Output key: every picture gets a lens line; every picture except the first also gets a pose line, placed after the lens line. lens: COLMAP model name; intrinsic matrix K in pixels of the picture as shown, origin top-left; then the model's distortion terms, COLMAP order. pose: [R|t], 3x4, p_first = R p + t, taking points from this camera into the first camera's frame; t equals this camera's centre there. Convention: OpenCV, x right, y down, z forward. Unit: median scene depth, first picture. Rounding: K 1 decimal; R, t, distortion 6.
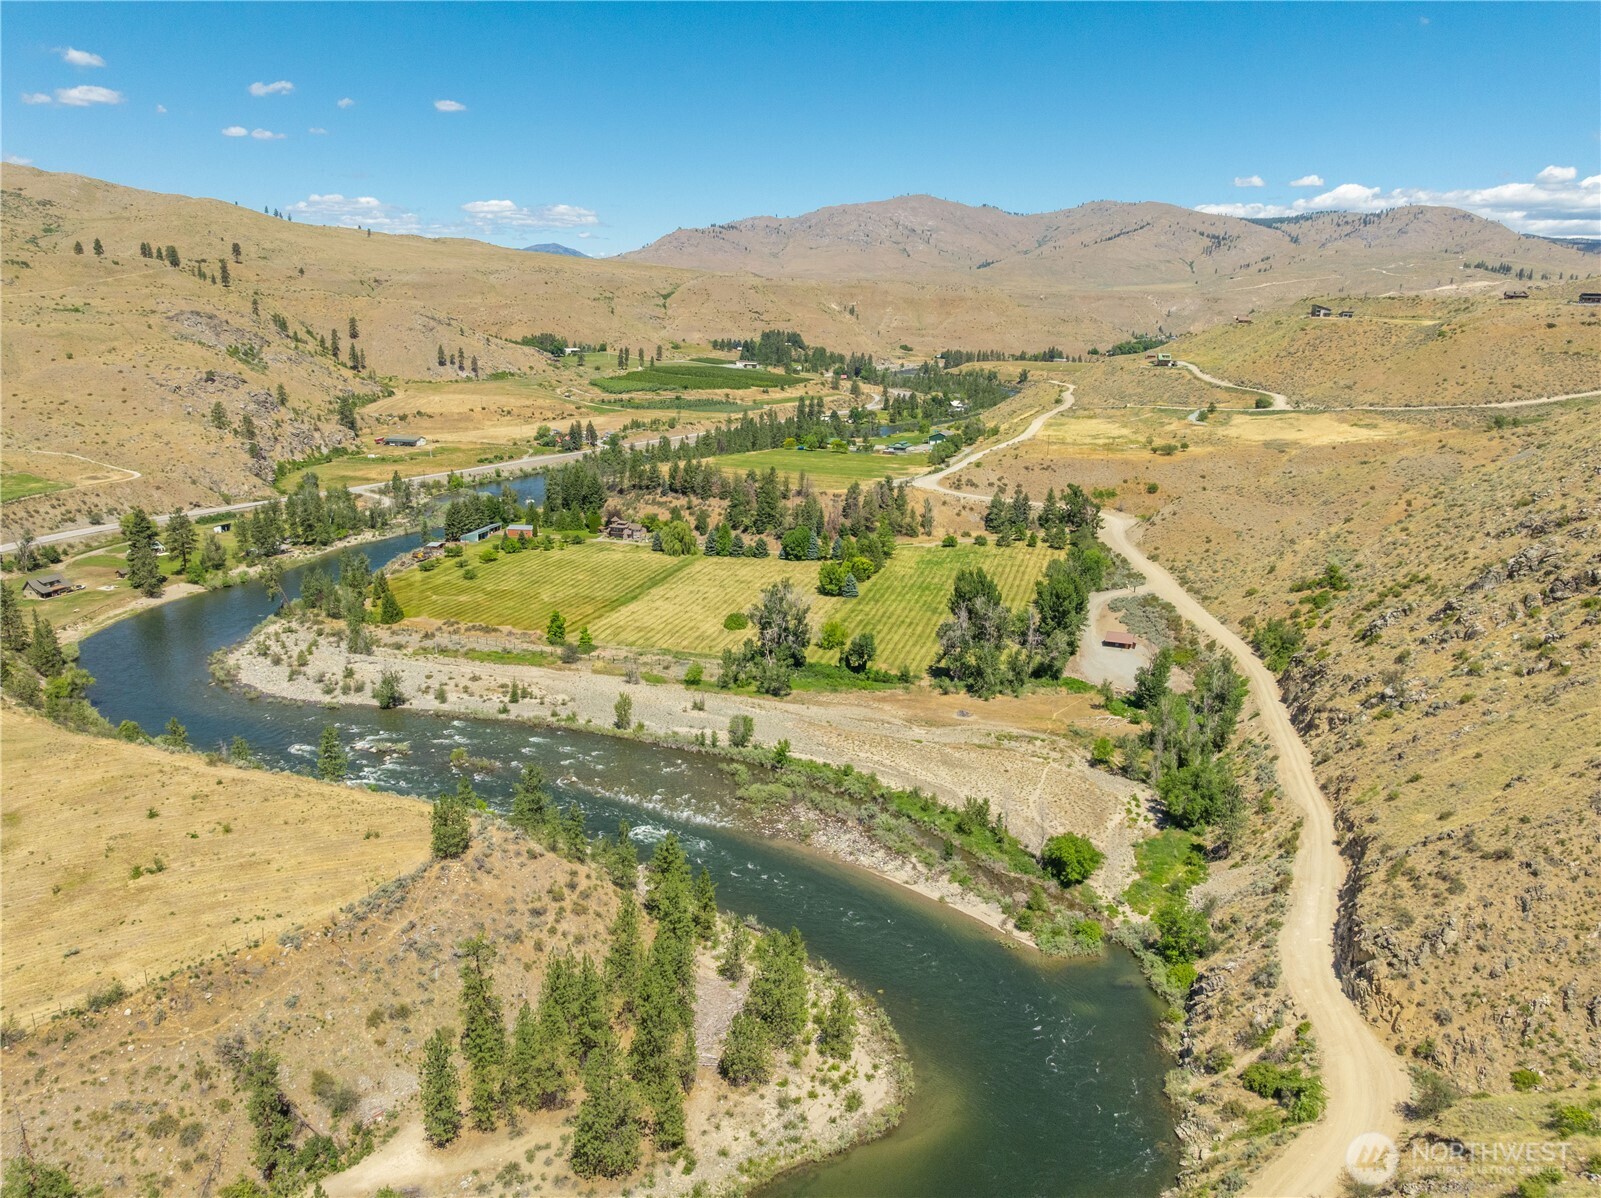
lens RADIAL K [[1124.0, 0, 804.0], [0, 1124.0, 600.8], [0, 0, 1]] dist [-0.024085, -0.024144]
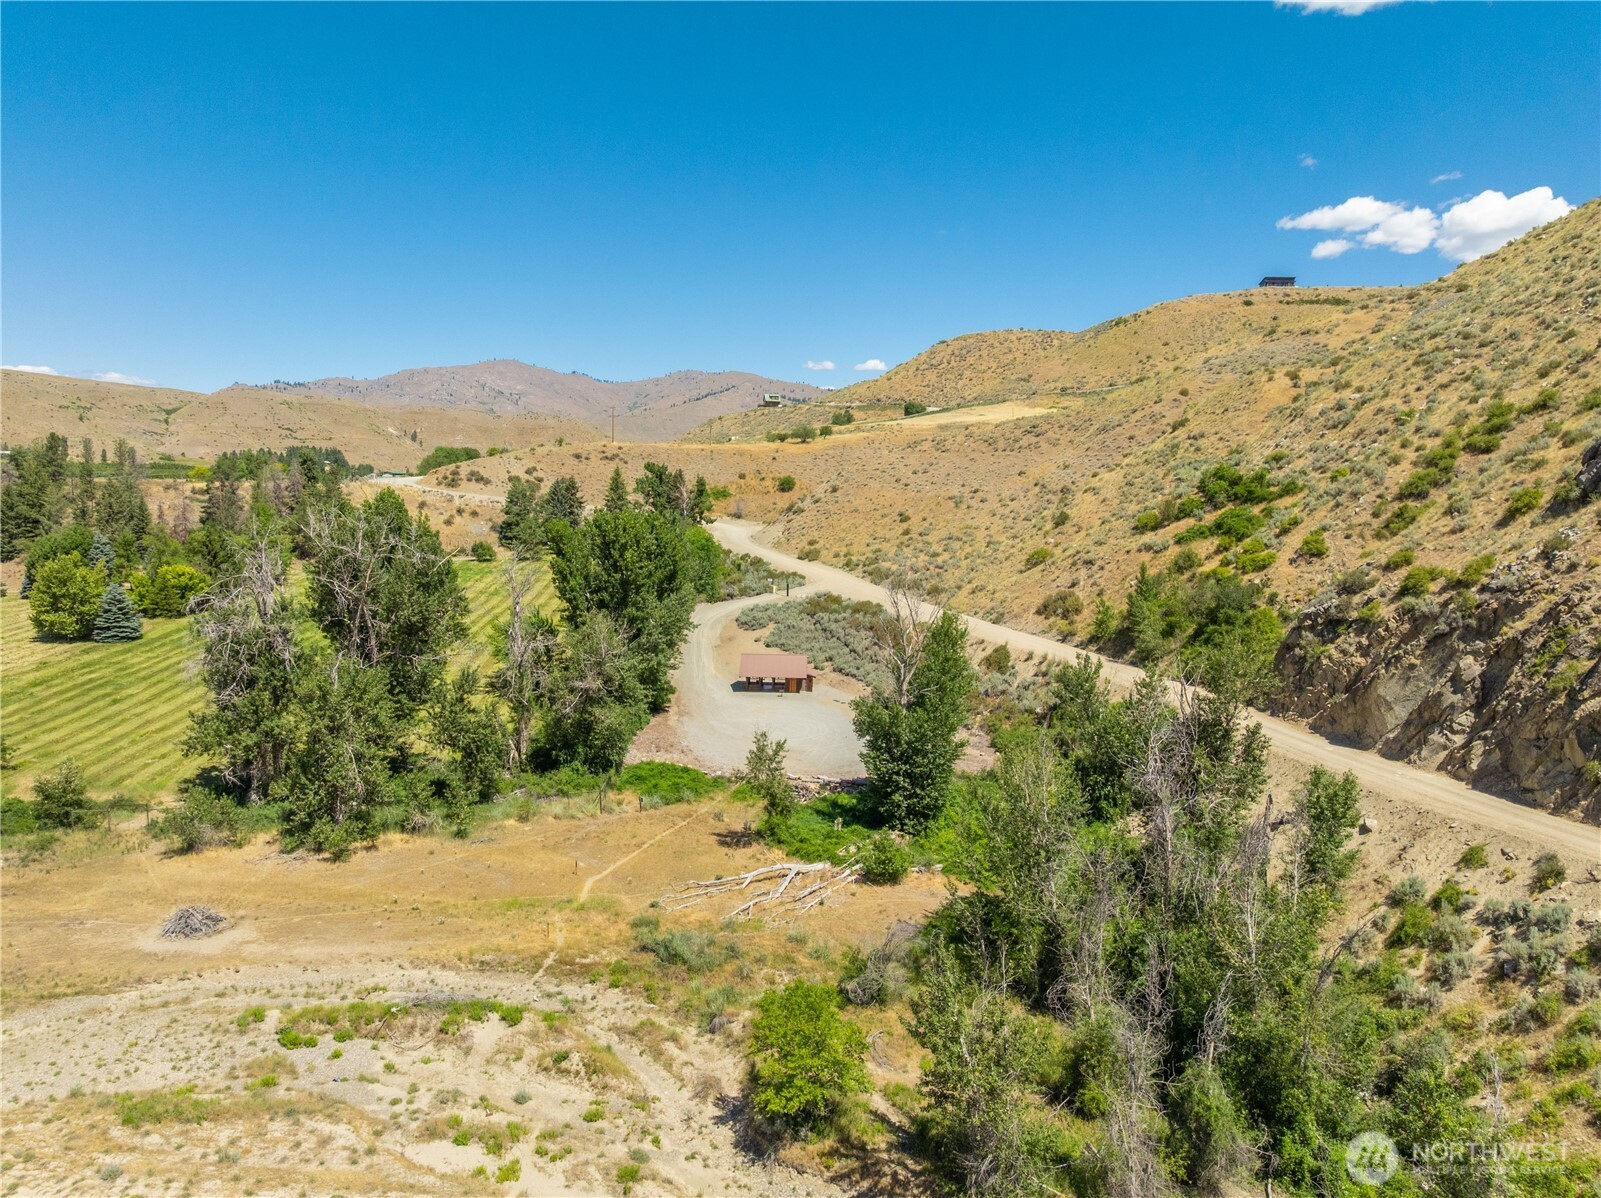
lens RADIAL K [[1124.0, 0, 804.0], [0, 1124.0, 600.8], [0, 0, 1]] dist [-0.024085, -0.024144]
pose [[0.940206, -0.036820, 0.338611, 0.116773], [0.087522, 0.986876, -0.135708, 0.048125], [-0.329170, 0.157229, 0.931089, 0.461184]]
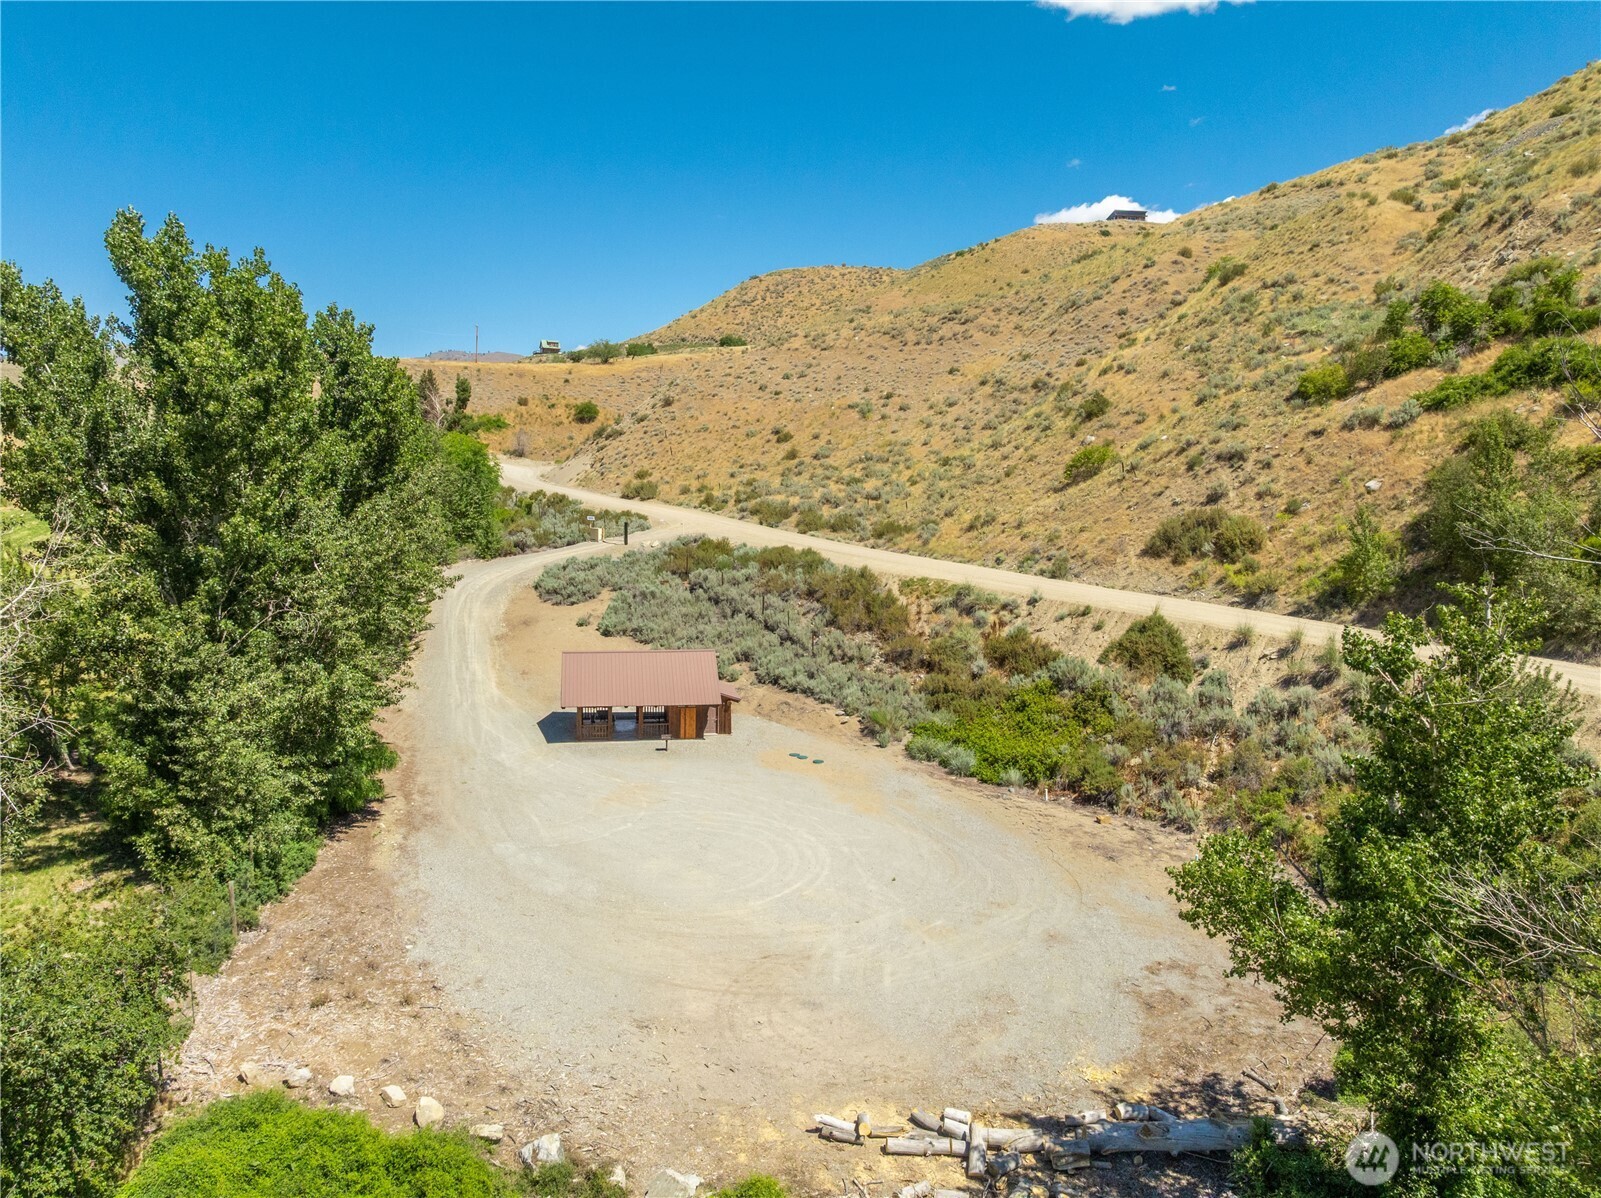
lens RADIAL K [[1124.0, 0, 804.0], [0, 1124.0, 600.8], [0, 0, 1]] dist [-0.024085, -0.024144]
pose [[0.853952, -0.060148, 0.516864, 0.159072], [0.132006, 0.985844, -0.103373, 0.031205], [-0.503329, 0.156504, 0.849804, 0.622496]]
